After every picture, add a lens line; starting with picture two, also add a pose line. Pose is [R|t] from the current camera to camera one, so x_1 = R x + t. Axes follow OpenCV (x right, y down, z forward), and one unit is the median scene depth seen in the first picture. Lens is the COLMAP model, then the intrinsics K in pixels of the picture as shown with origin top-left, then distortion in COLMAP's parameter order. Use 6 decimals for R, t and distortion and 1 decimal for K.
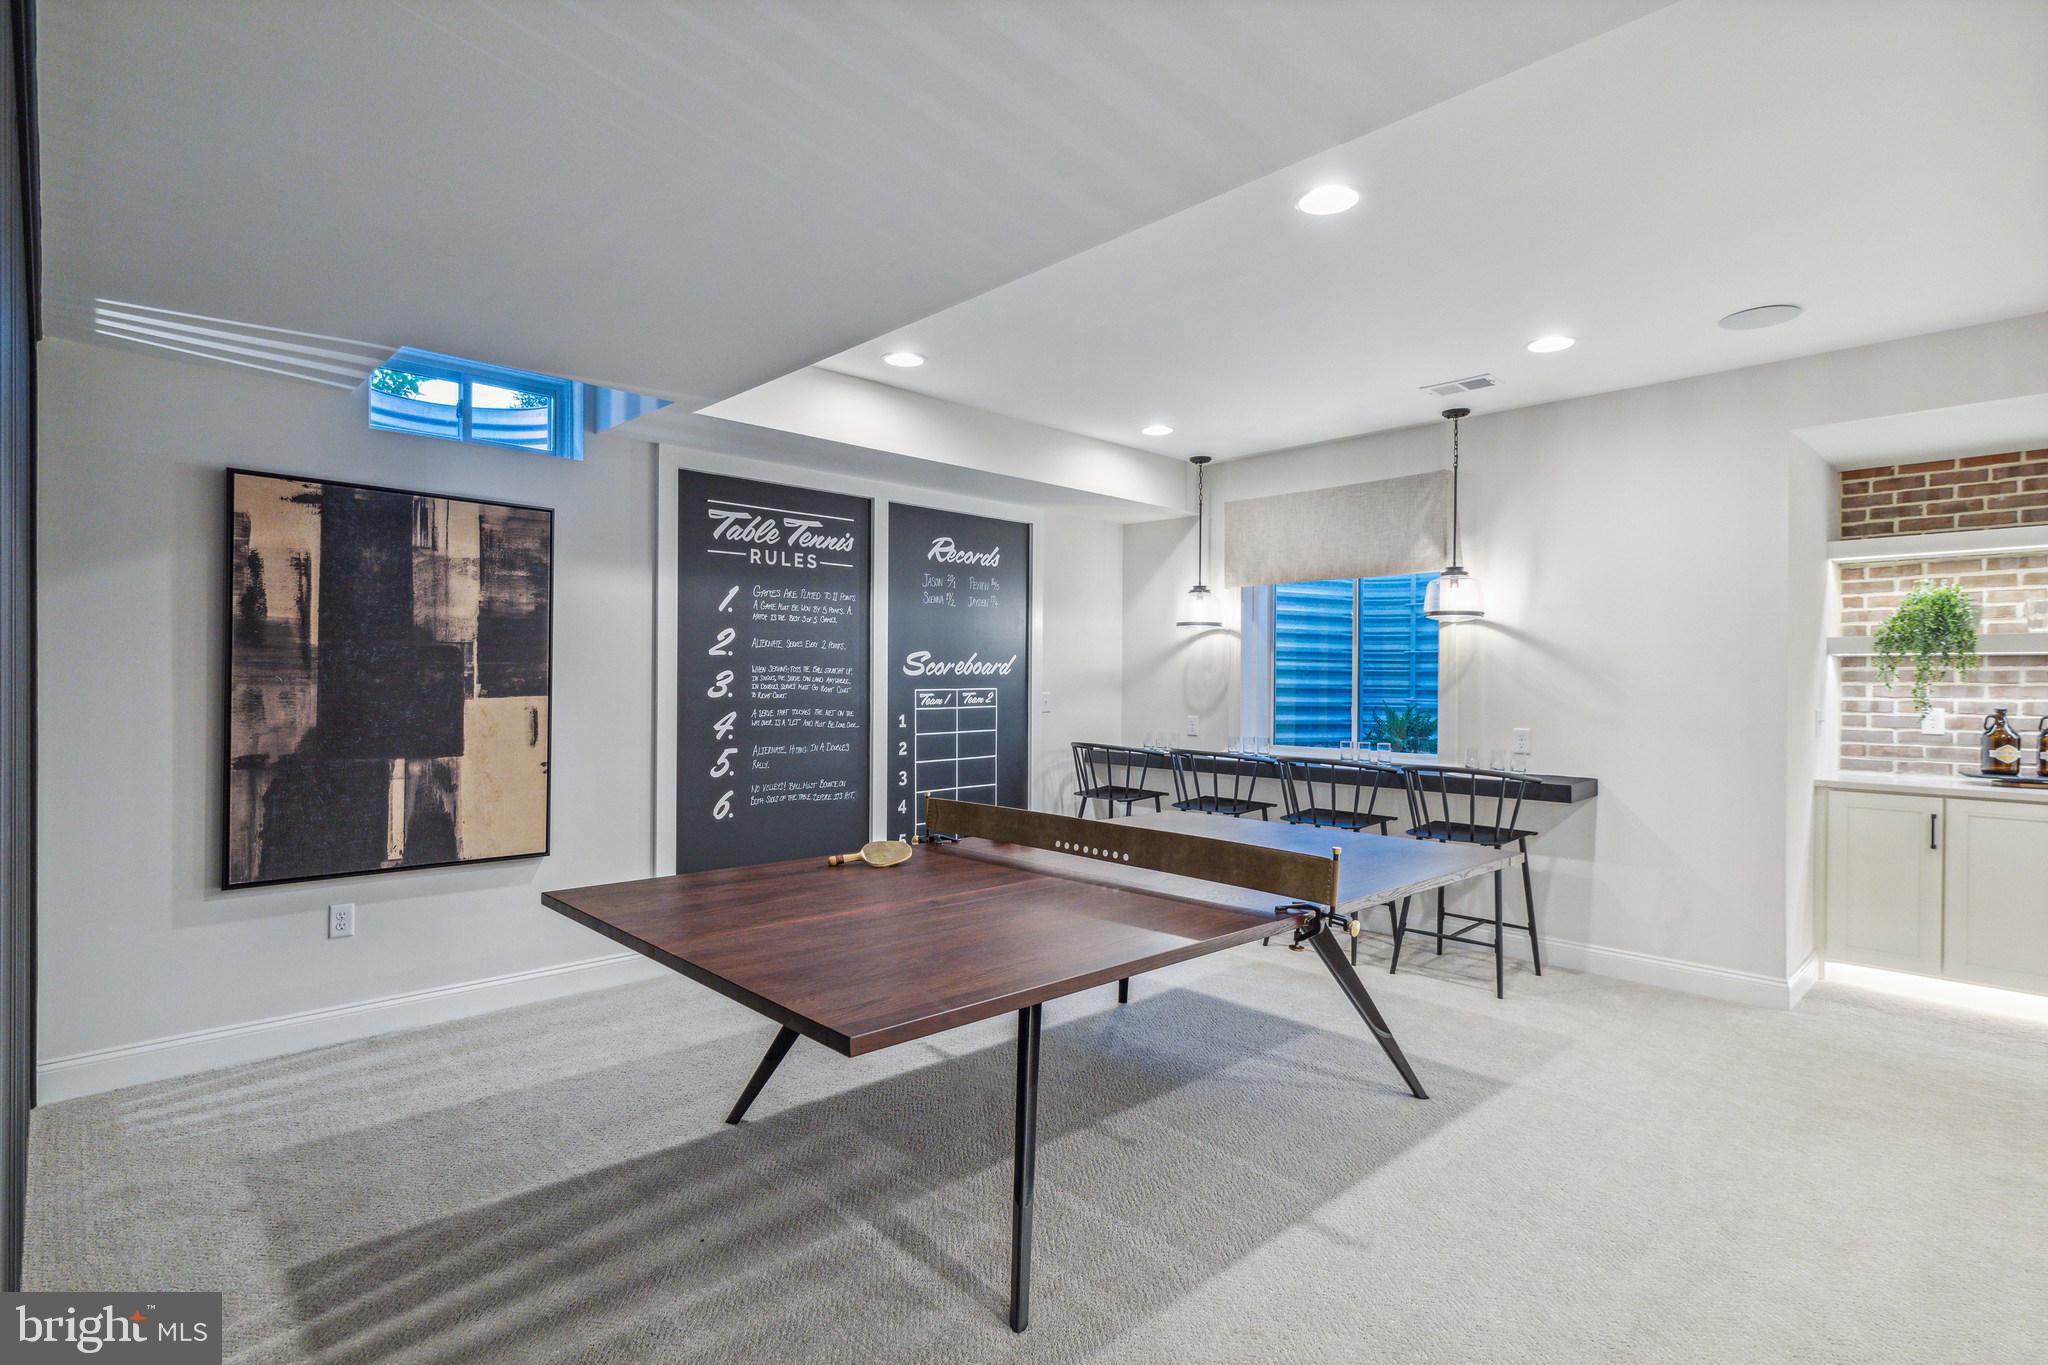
lens RADIAL K [[1016.4, 0, 1016.4], [0, 1016.4, 686.3], [0, 0, 1]] dist [-0.000533, 0.000412]
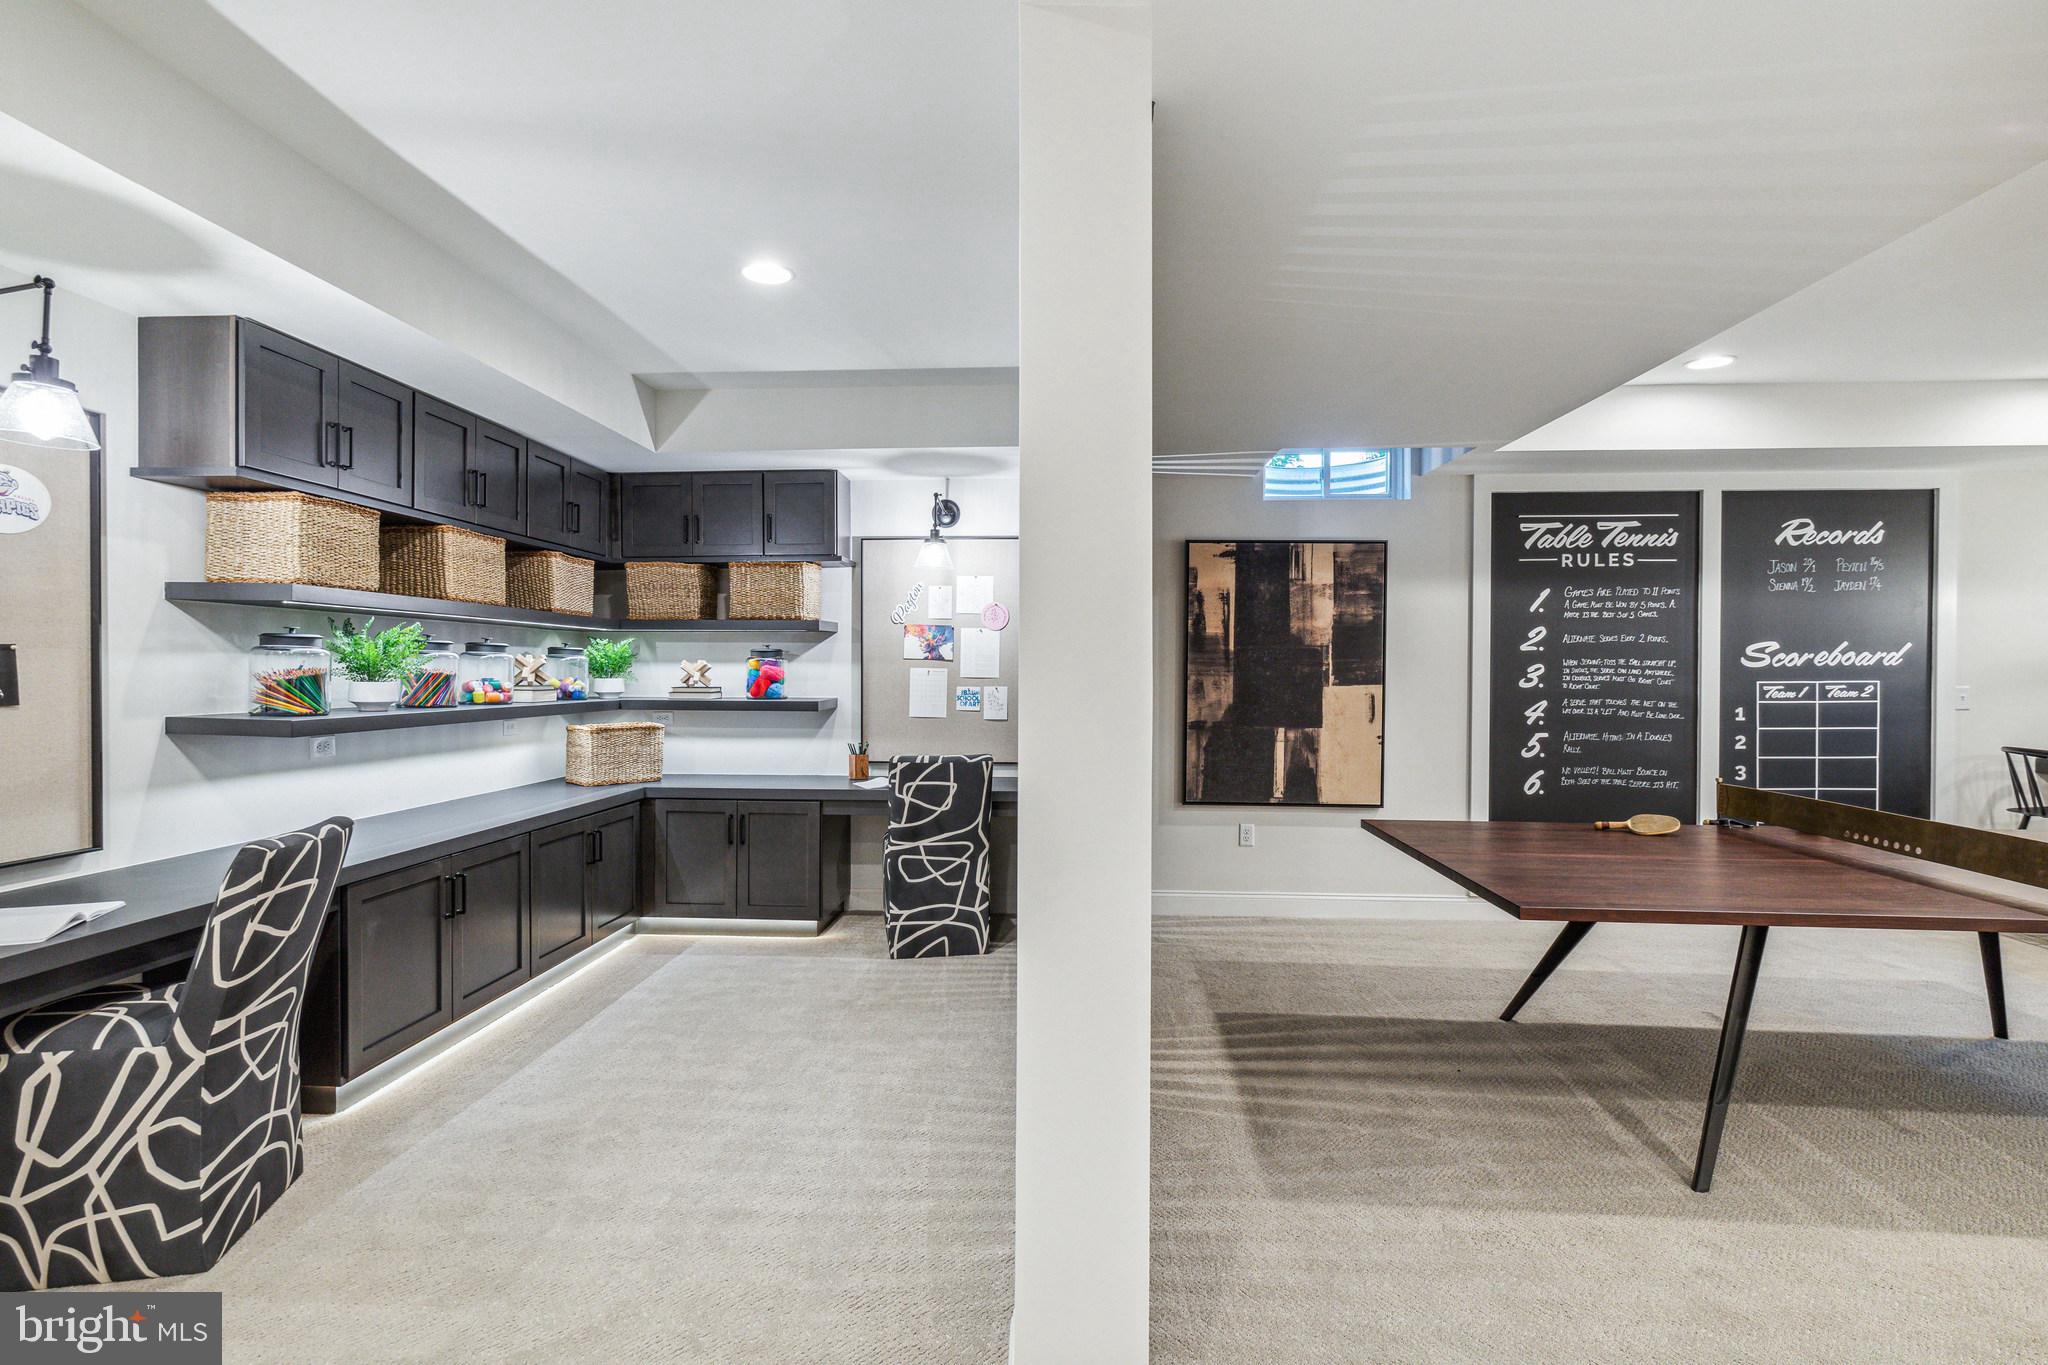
lens RADIAL K [[1016.4, 0, 1020.8], [0, 1016.4, 679.7], [0, 0, 1]] dist [-0.000533, 0.000412]
pose [[0.686260, 0.002651, -0.727352, 0.182863], [-0.002215, 0.999996, 0.001555, 0.001860], [0.727353, 0.000544, 0.686263, -0.251219]]
